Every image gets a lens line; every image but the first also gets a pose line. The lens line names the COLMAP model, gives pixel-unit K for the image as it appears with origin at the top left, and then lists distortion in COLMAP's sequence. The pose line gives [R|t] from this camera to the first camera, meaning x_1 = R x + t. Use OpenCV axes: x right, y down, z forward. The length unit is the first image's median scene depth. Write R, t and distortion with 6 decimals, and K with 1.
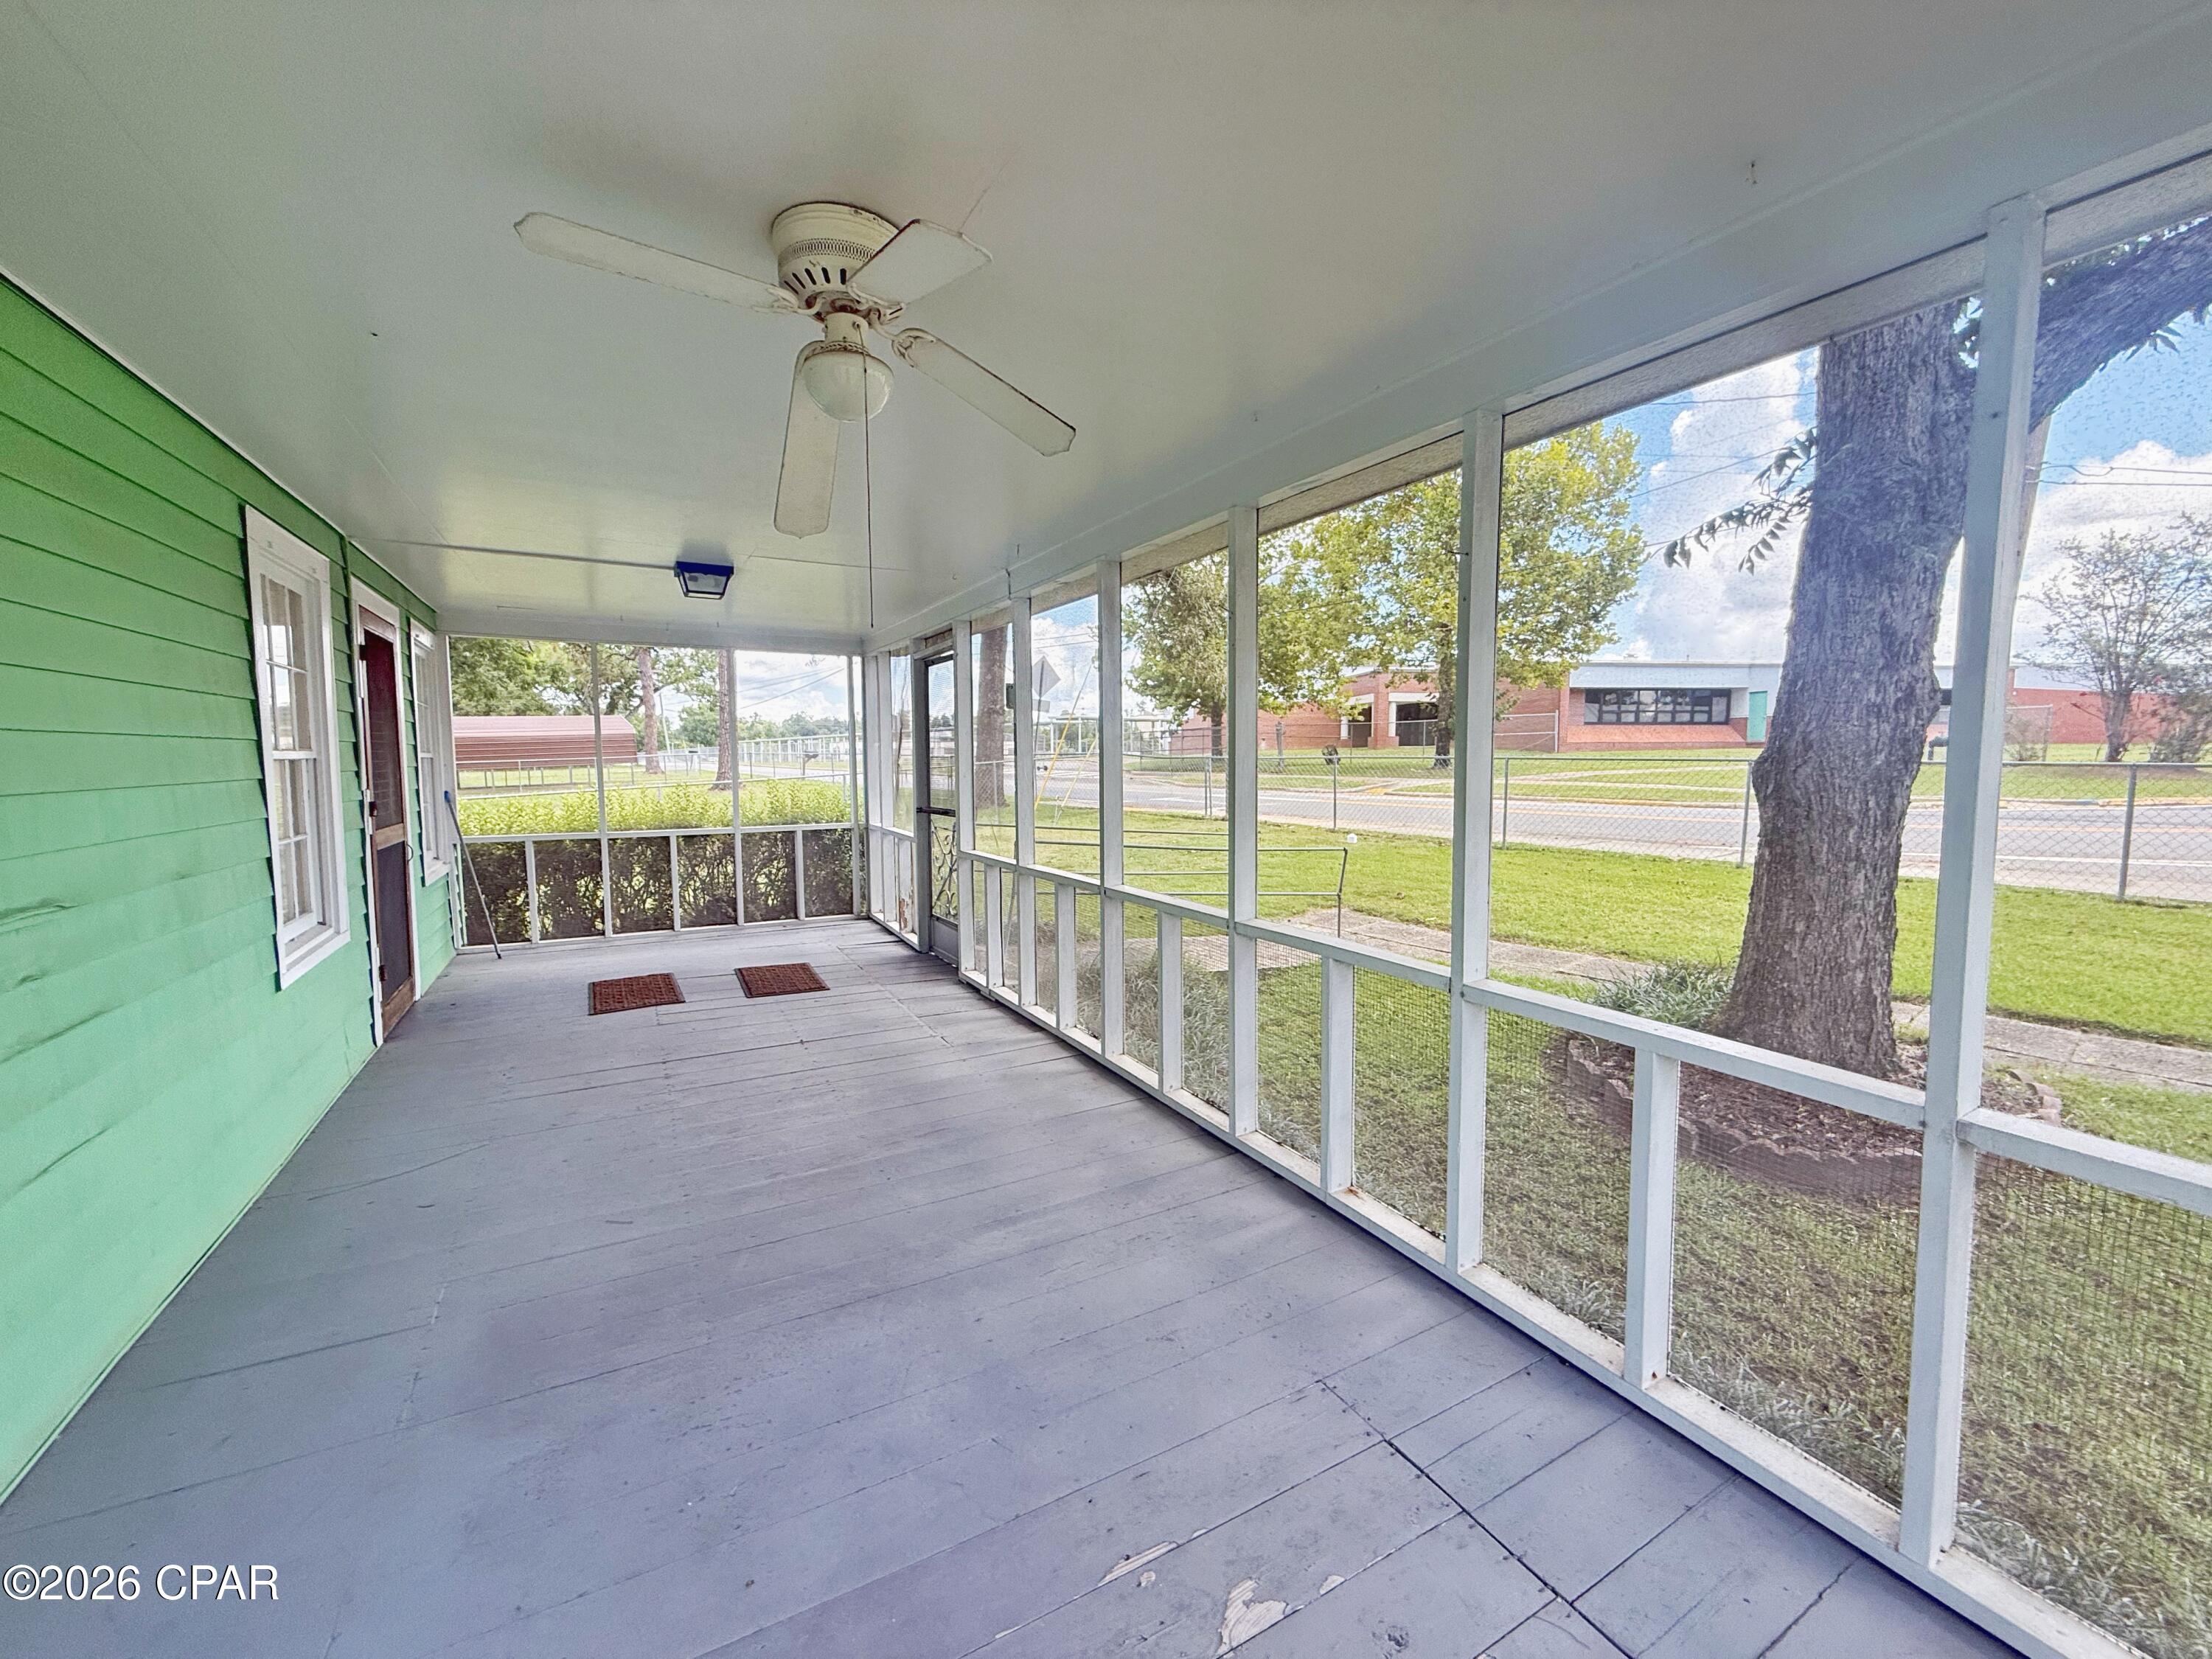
lens RADIAL K [[880.2, 0, 1099.5], [0, 880.2, 828.1], [0, 0, 1]] dist [0.000250, -0.000171]
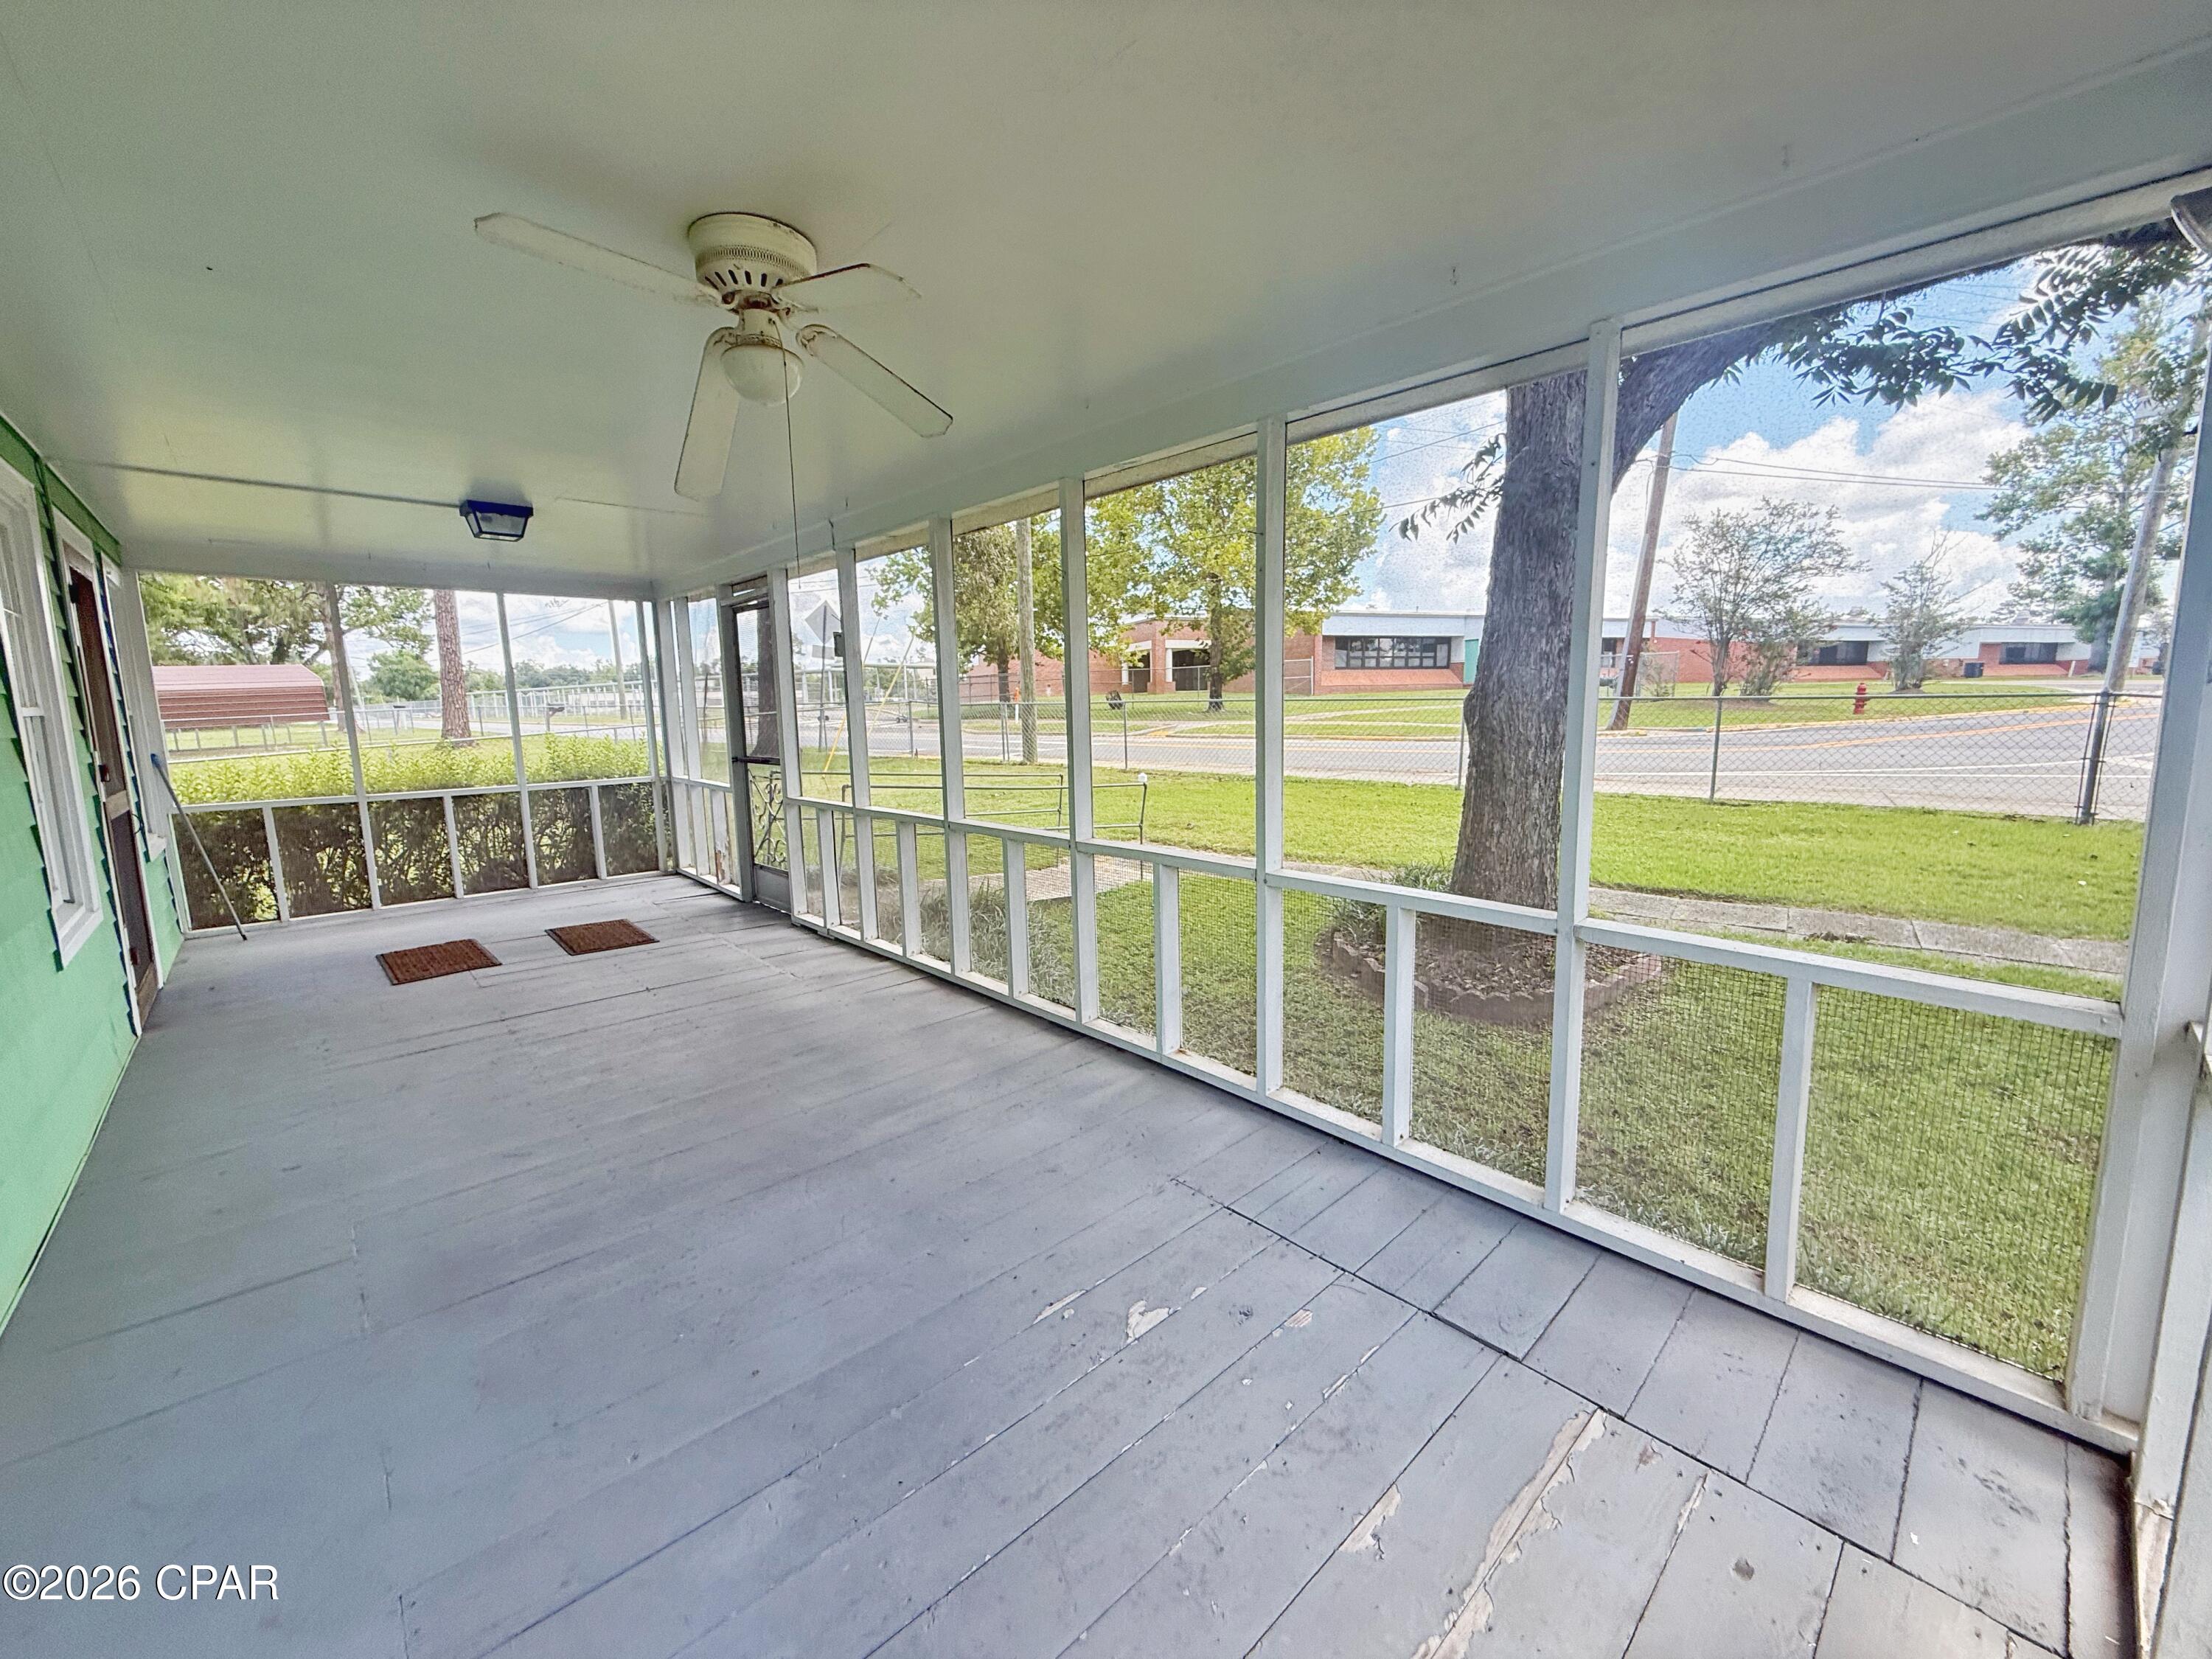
lens RADIAL K [[882.4, 0, 1098.7], [0, 882.4, 829.1], [0, 0, 1]] dist [-0.000846, -0.000243]
pose [[0.970398, -0.048249, 0.236644, -0.067044], [0.034016, 0.997379, 0.063866, 0.011684], [-0.239105, -0.053925, 0.969495, -0.100639]]
